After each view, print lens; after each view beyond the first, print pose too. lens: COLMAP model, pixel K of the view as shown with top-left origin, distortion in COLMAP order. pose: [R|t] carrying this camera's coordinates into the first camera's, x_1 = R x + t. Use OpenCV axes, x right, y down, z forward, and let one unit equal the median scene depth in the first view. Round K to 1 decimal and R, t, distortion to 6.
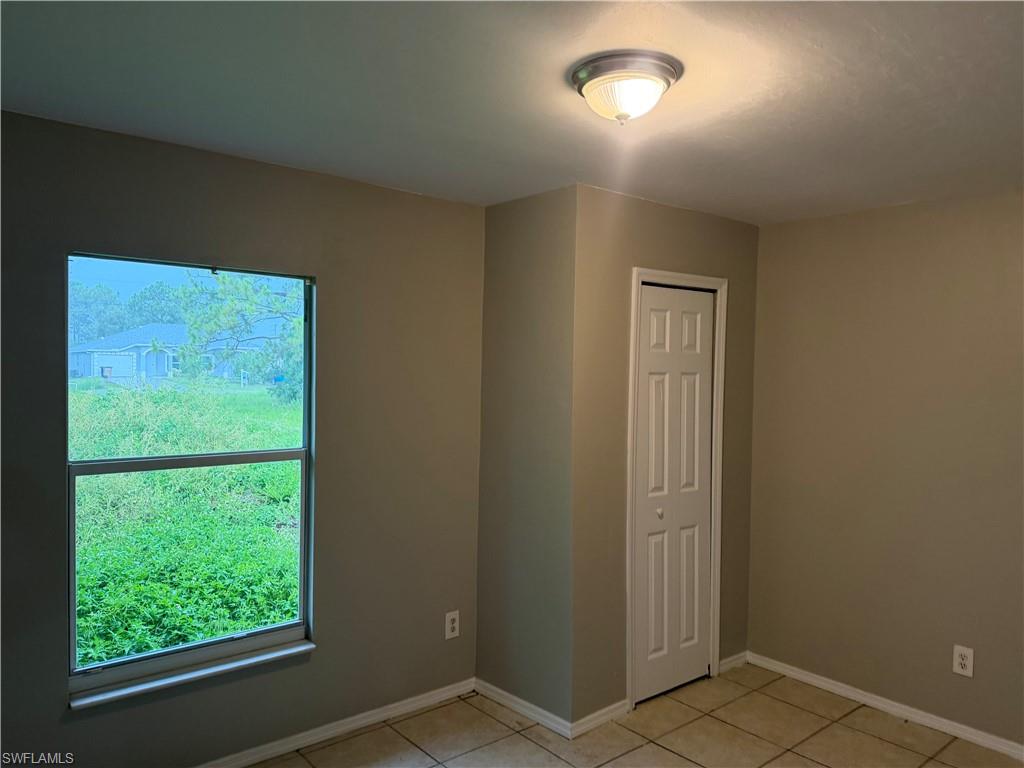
lens RADIAL K [[725.0, 0, 512.1], [0, 725.0, 383.6], [0, 0, 1]] dist [-0.045350, -0.003646]
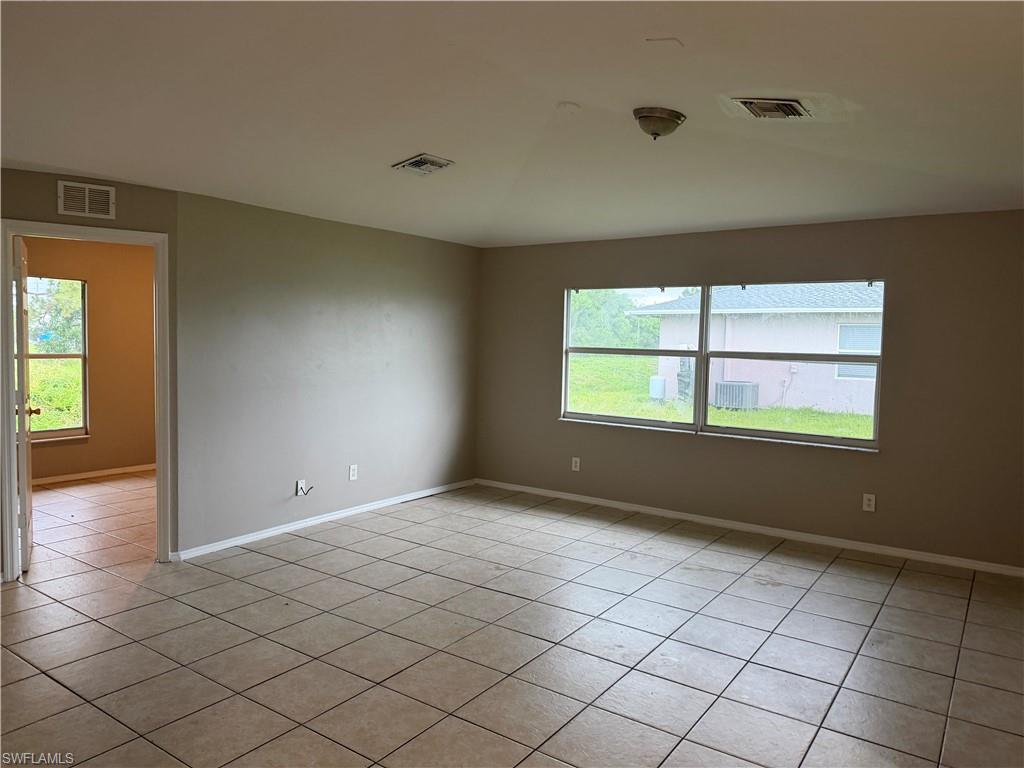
lens RADIAL K [[725.0, 0, 512.3], [0, 725.0, 384.4], [0, 0, 1]] dist [-0.045350, -0.003646]
pose [[0.963452, -0.011905, 0.267616, 0.066318], [-0.003335, 0.998402, 0.056418, 0.008556], [-0.267860, -0.055249, 0.961872, -0.245042]]
